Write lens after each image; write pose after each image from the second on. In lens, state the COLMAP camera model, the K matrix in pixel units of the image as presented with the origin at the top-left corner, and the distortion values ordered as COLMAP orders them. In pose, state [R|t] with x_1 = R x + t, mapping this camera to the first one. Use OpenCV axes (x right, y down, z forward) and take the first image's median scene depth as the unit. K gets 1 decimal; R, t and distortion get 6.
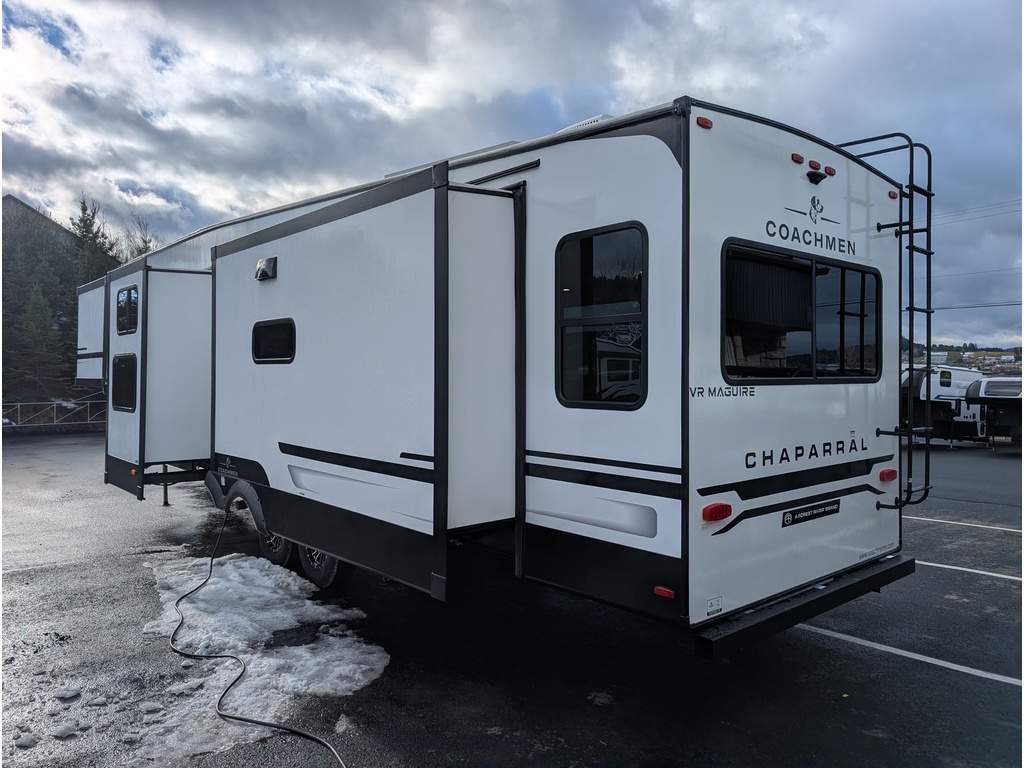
lens RADIAL K [[755.3, 0, 512.0], [0, 755.3, 384.0], [0, 0, 1]] dist [0.008764, 0.003204]
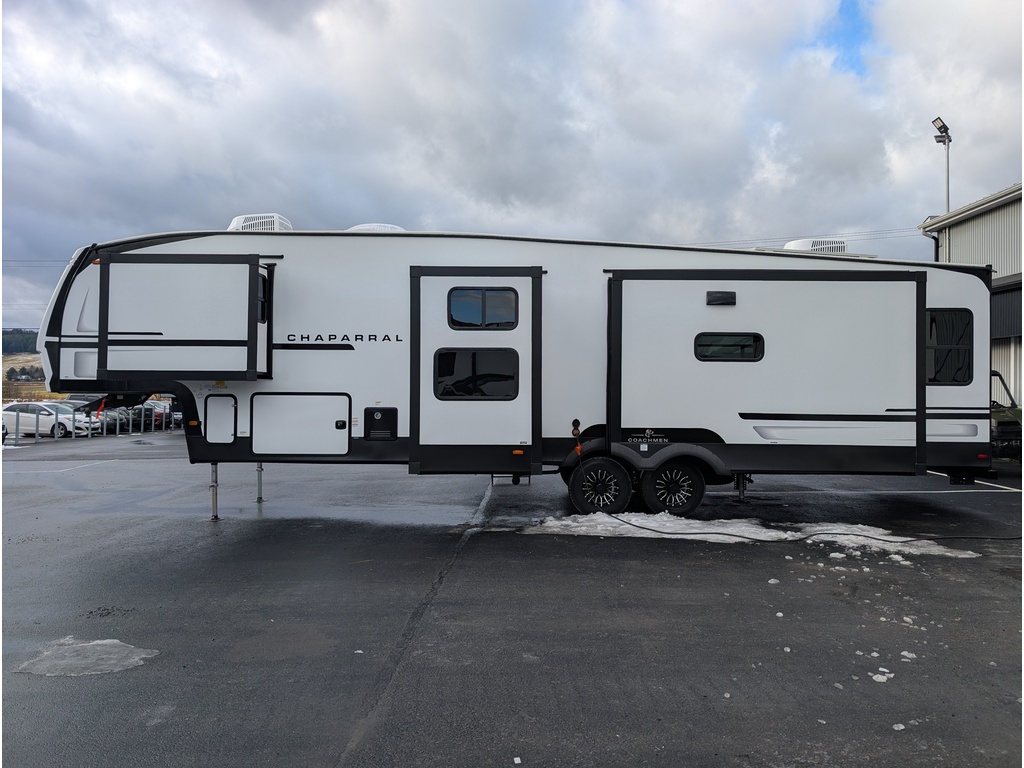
lens RADIAL K [[682.8, 0, 512.0], [0, 682.8, 384.0], [0, 0, 1]] dist [0.005040, -0.000202]
pose [[0.656315, 0.002669, 0.754483, -1.663409], [0.002452, 0.999981, -0.005671, 0.025847], [-0.754483, 0.005572, 0.656295, 0.439939]]
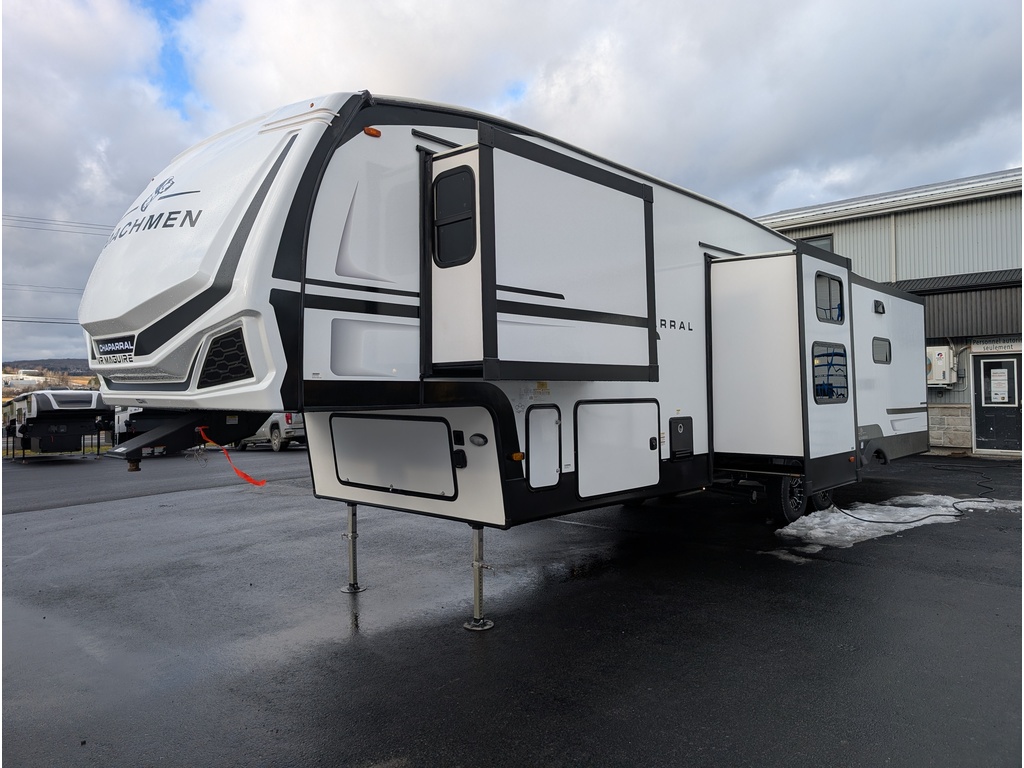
lens RADIAL K [[729.3, 0, 512.0], [0, 729.3, 384.0], [0, 0, 1]] dist [0.015039, 0.000983]
pose [[-0.112461, 0.009896, 0.993607, -1.895489], [0.018317, 0.999801, -0.007885, 0.017719], [-0.993487, 0.017313, -0.112620, 2.066494]]
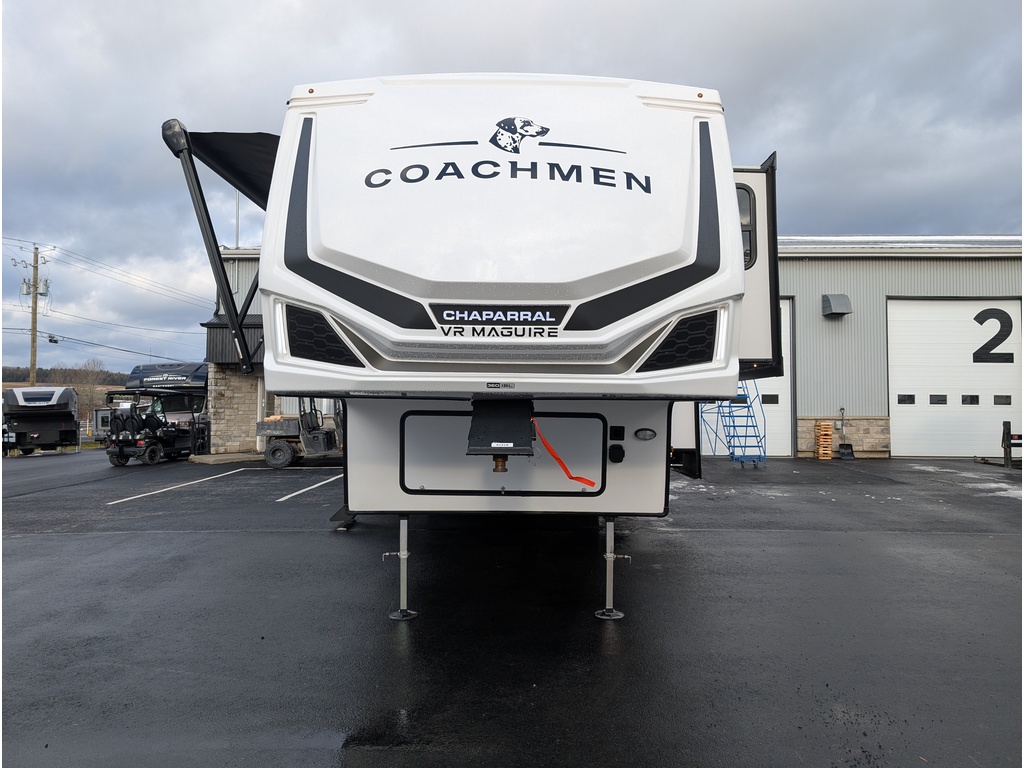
lens RADIAL K [[729.3, 0, 512.0], [0, 729.3, 384.0], [0, 0, 1]] dist [0.015039, 0.000983]
pose [[-0.745718, 0.018901, 0.665994, -1.503611], [0.002910, 0.999680, -0.025112, 0.036857], [-0.666255, -0.016789, -0.745535, 2.828934]]
